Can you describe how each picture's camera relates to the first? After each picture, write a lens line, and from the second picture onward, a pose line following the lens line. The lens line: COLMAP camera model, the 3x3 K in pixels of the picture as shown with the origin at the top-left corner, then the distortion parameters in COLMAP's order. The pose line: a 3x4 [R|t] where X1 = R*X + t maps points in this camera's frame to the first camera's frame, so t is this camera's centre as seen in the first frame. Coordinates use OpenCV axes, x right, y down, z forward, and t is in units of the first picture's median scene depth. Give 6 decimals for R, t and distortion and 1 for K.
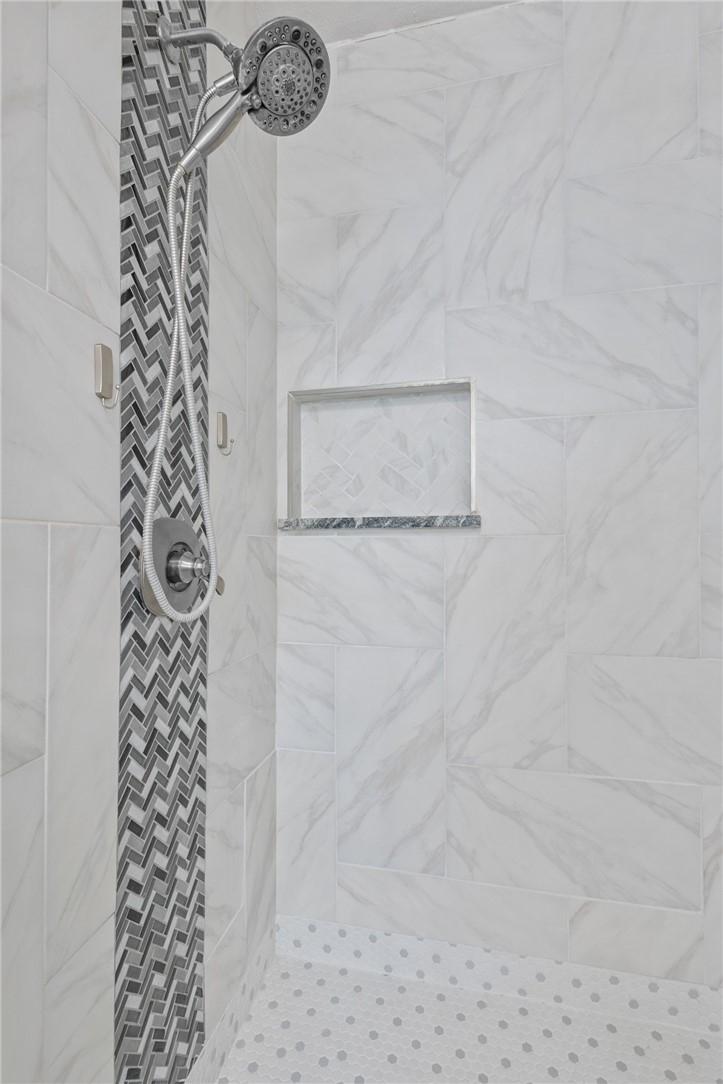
lens RADIAL K [[505.4, 0, 359.3], [0, 505.4, 547.2], [0, 0, 1]] dist [0.007883, -0.000477]
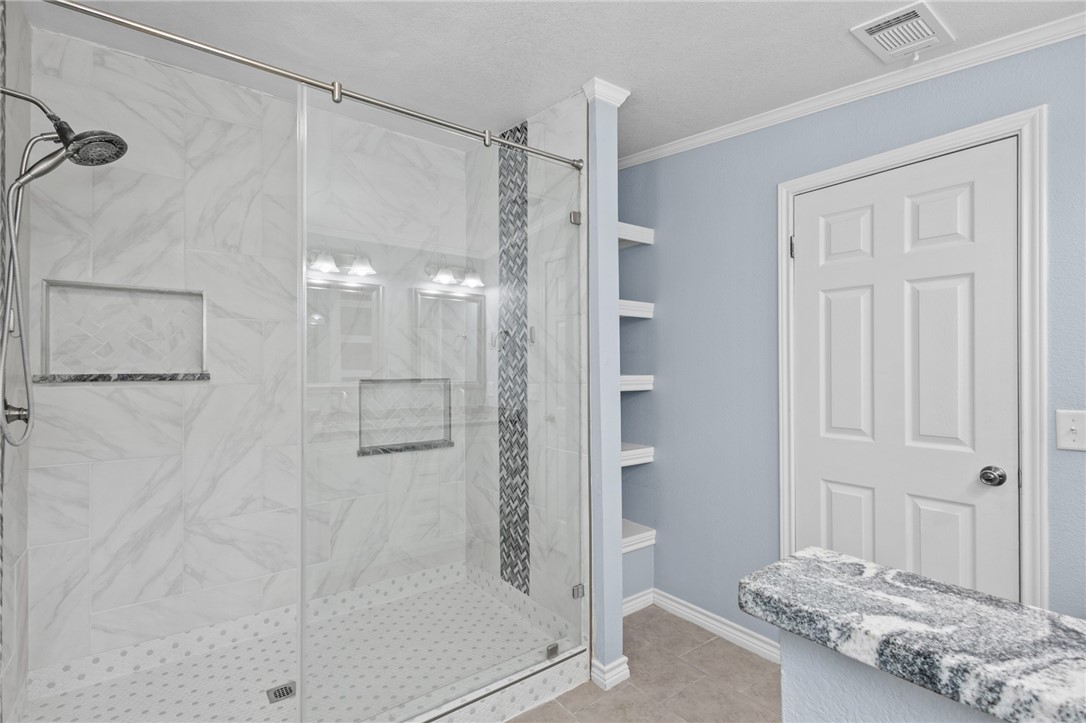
lens RADIAL K [[501.0, 0, 544.2], [0, 501.0, 363.7], [0, 0, 1]] dist [0.013750, -0.006096]
pose [[0.643651, 0.009730, 0.765257, -0.324966], [0.004283, 0.999858, -0.016316, -0.059915], [-0.765307, 0.013779, 0.643518, -0.931456]]
